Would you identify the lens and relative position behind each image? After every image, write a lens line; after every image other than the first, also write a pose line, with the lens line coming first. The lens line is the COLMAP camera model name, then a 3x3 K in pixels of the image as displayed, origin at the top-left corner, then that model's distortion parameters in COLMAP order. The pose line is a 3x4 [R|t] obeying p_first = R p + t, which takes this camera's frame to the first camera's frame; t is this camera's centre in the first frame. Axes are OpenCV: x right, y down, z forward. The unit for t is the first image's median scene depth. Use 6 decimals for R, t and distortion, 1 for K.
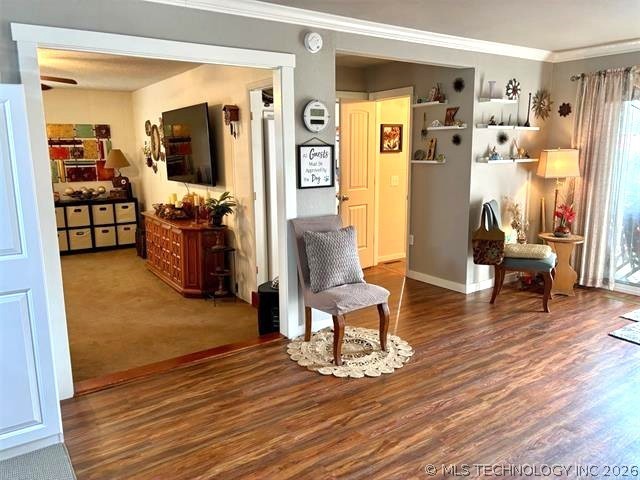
lens RADIAL K [[485.9, 0, 319.9], [0, 485.9, 239.8], [0, 0, 1]] dist [0.022914, -0.010091]
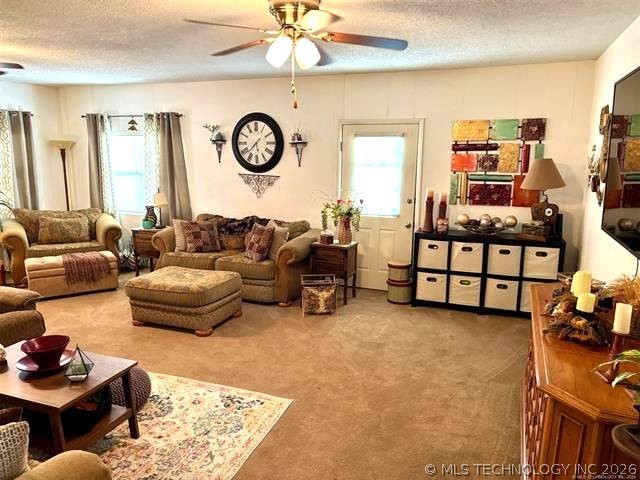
lens RADIAL K [[485.9, 0, 318.4], [0, 485.9, 242.5], [0, 0, 1]] dist [0.022914, -0.010091]
pose [[0.563946, 0.163156, -0.809534, -0.069371], [-0.160679, 0.983233, 0.086230, -0.089994], [0.810029, 0.081446, 0.580706, 0.429230]]
